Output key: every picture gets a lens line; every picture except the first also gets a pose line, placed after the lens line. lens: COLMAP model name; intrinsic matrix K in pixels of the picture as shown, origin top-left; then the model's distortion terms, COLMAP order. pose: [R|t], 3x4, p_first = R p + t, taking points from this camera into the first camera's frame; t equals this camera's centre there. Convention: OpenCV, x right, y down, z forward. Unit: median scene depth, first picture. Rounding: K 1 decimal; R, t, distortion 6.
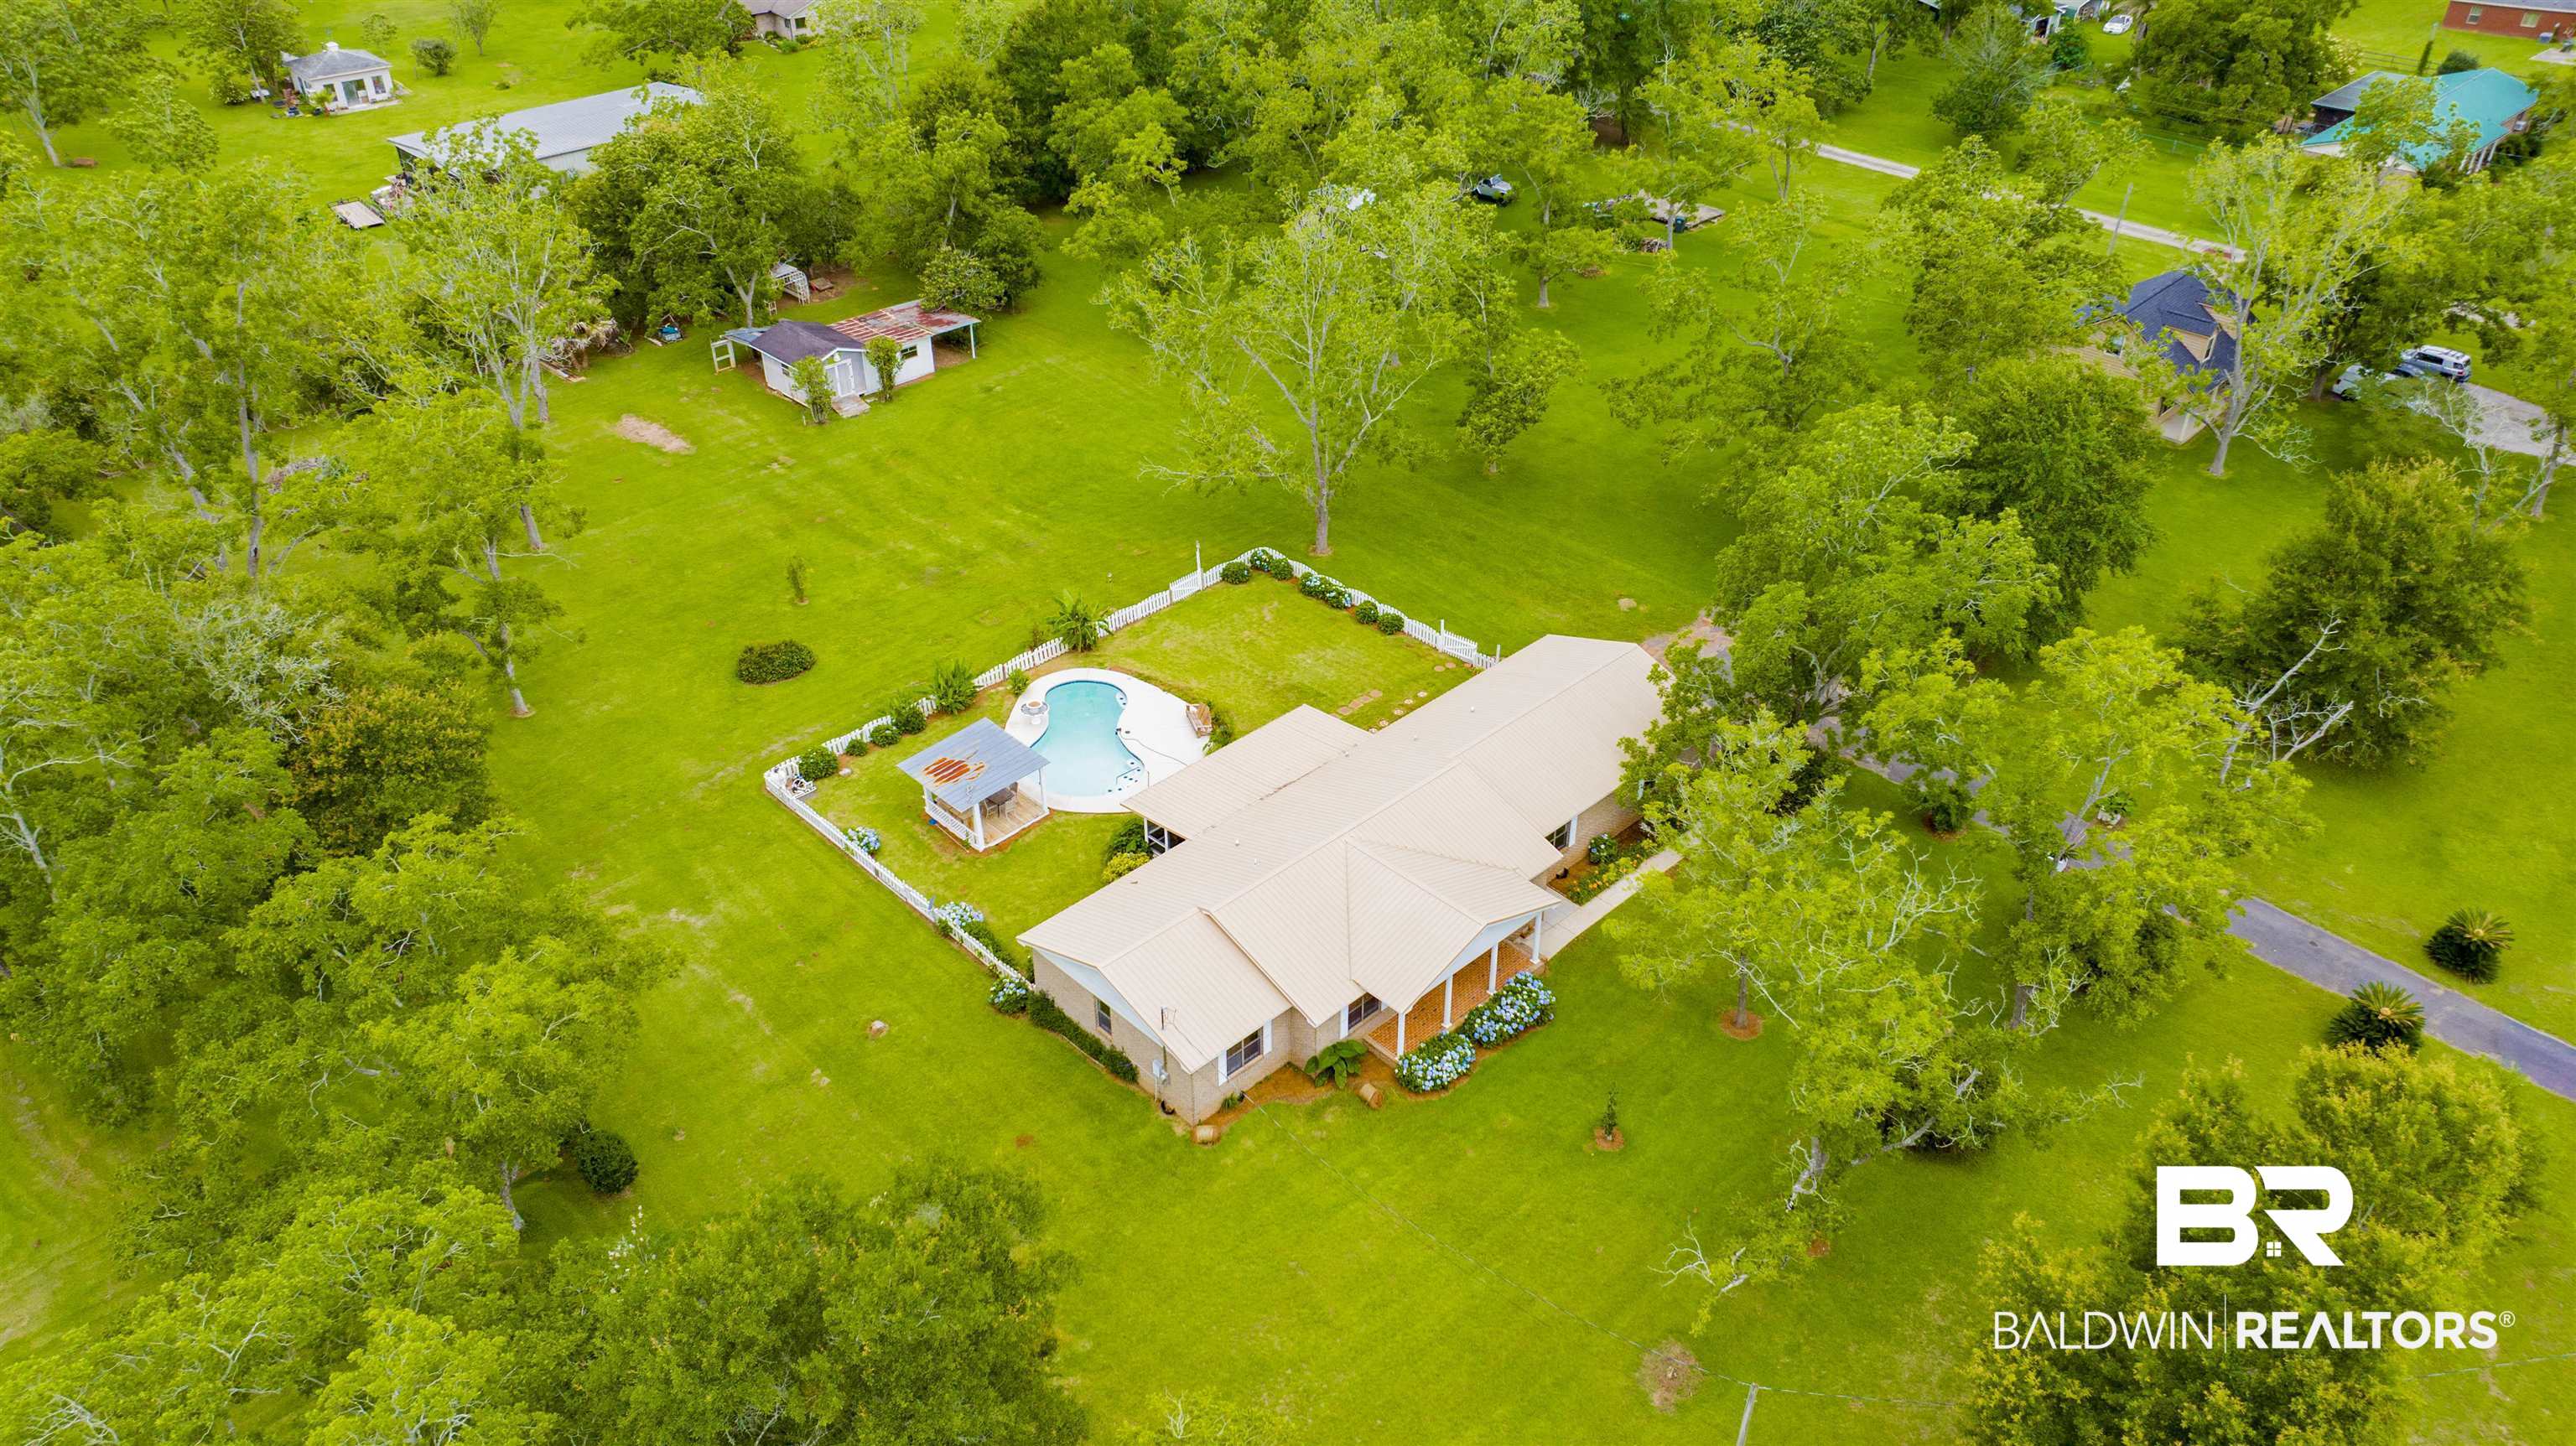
lens RADIAL K [[1826.6, 0, 1298.6], [0, 1826.6, 721.7], [0, 0, 1]] dist [-0.020847, 0.000869]
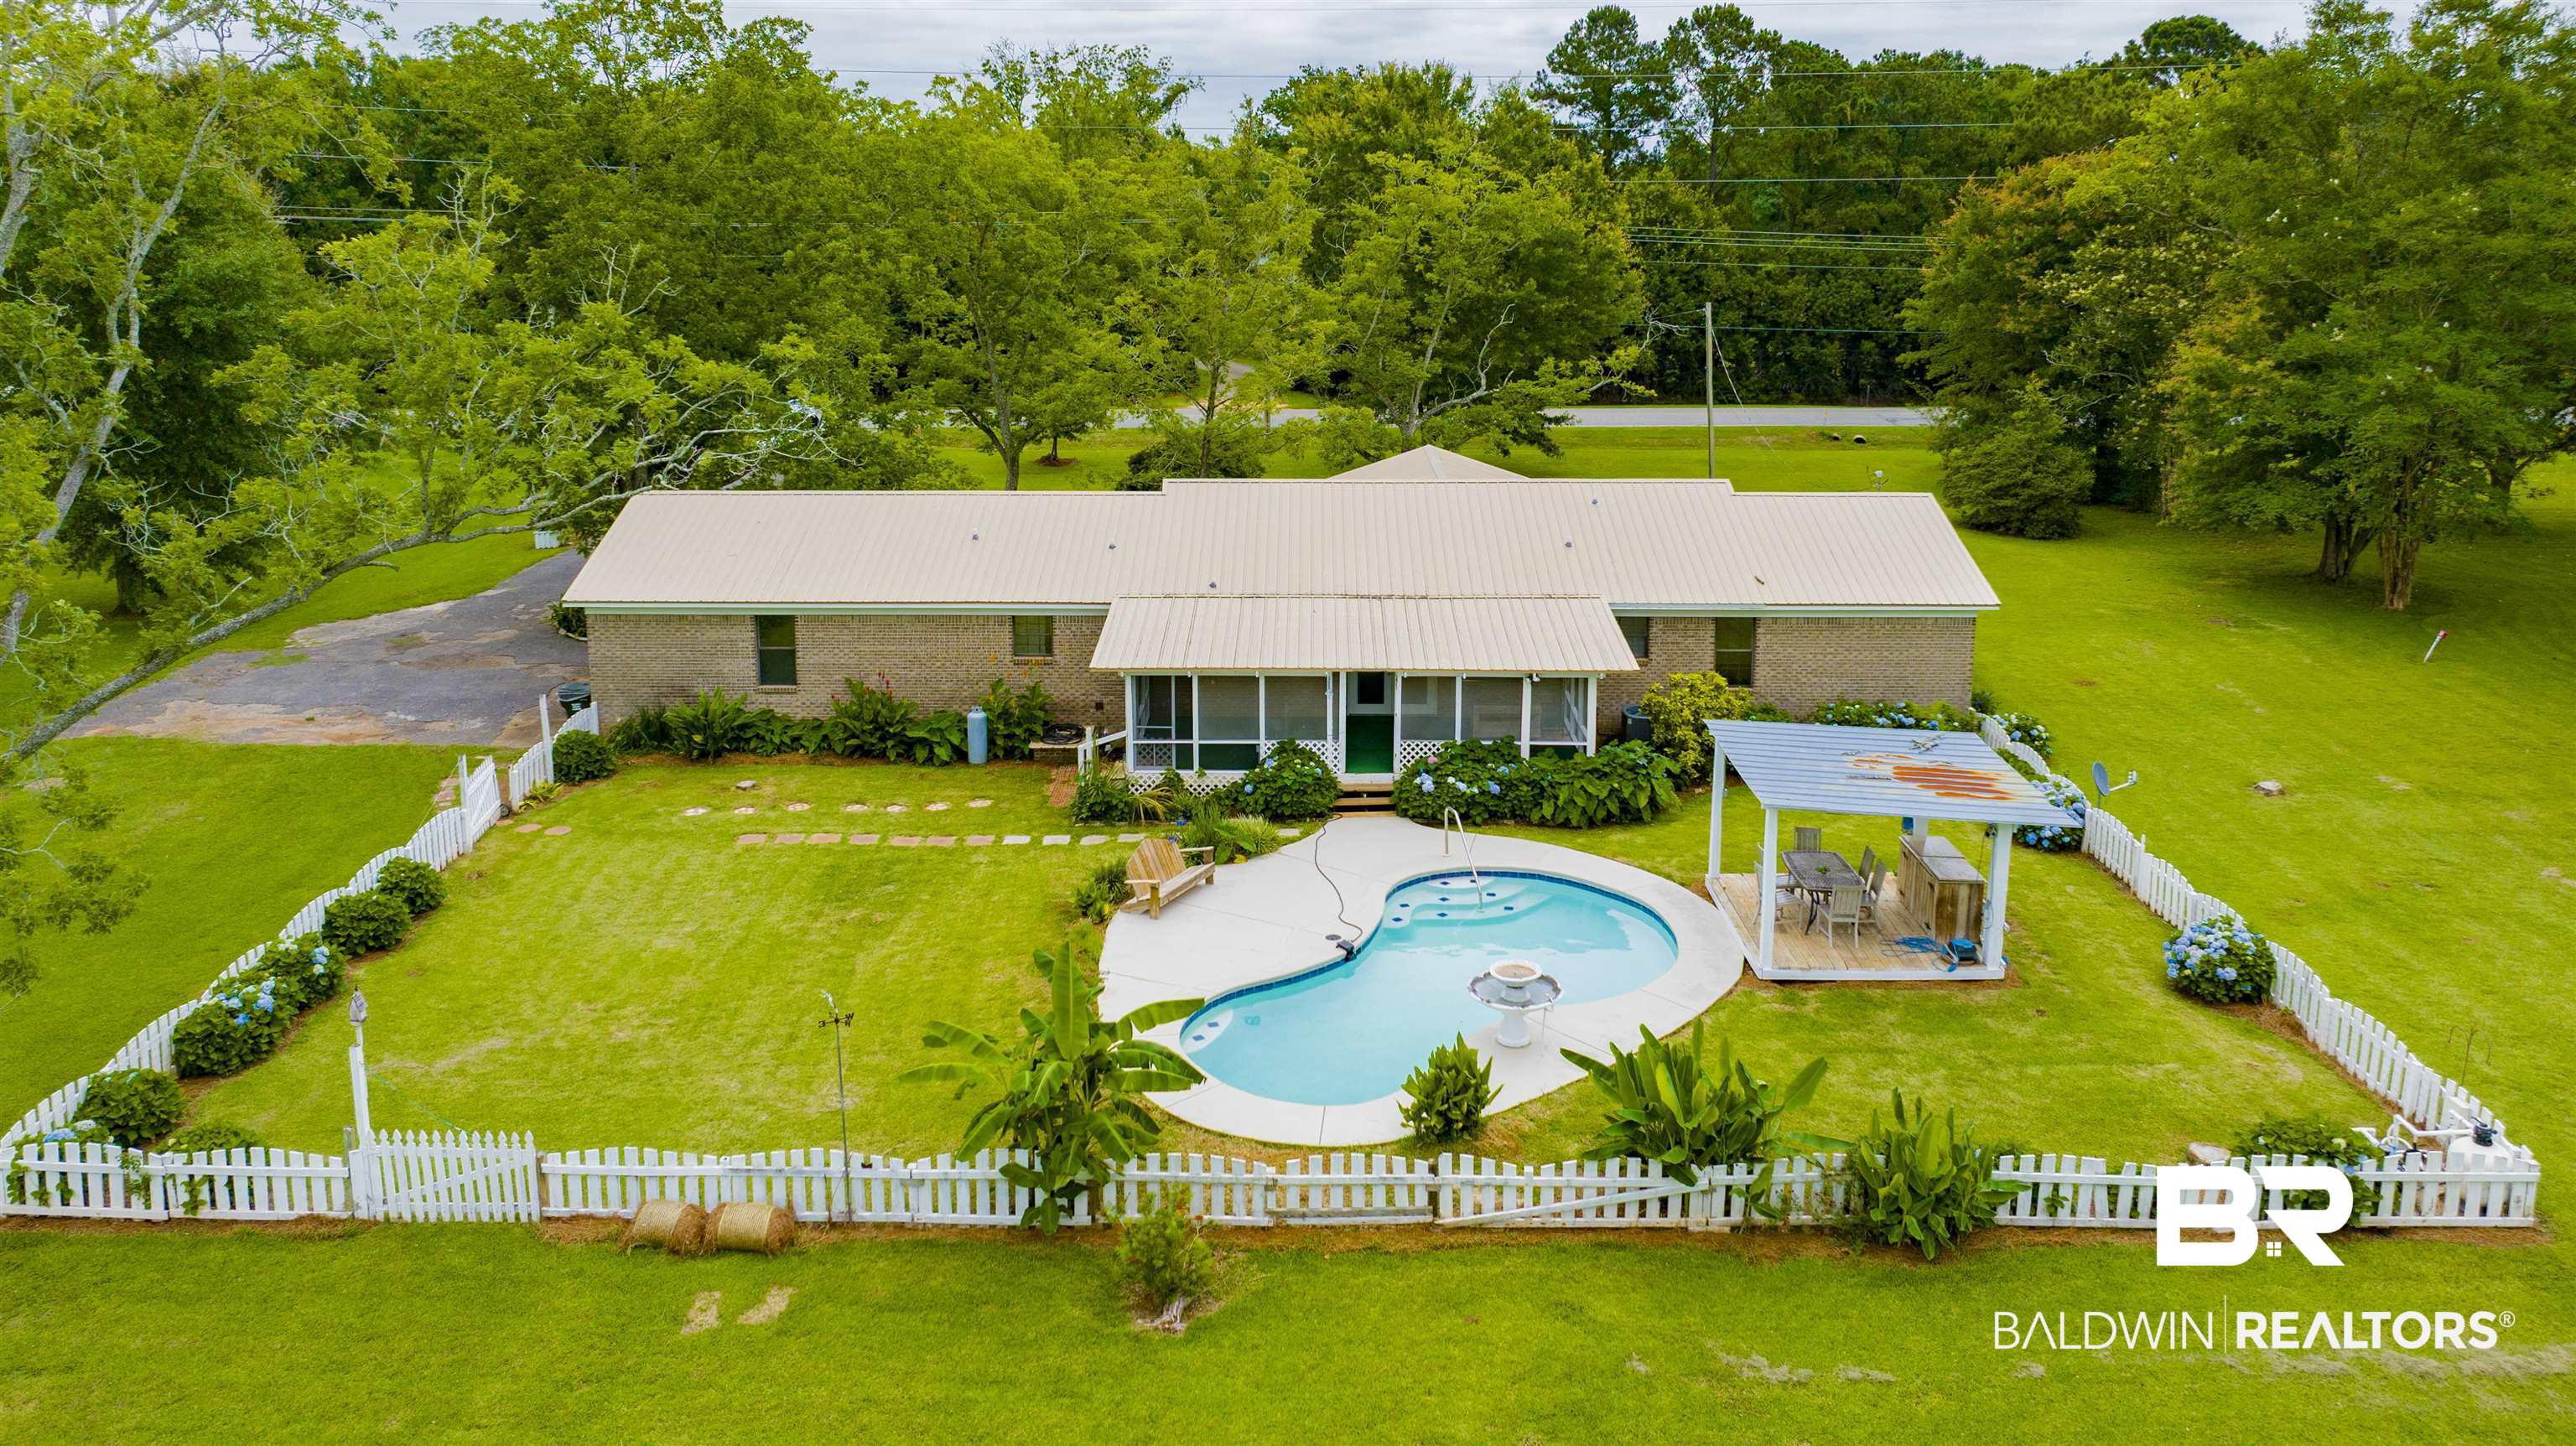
lens RADIAL K [[1896.5, 0, 1285.4], [0, 1896.5, 484.8], [0, 0, 1]] dist [-0.019824, 0.003459]
pose [[-0.706747, -0.107191, 0.699299, -0.310239], [0.398496, 0.756416, 0.518686, -0.233807], [-0.584560, 0.645247, -0.491880, 1.059336]]
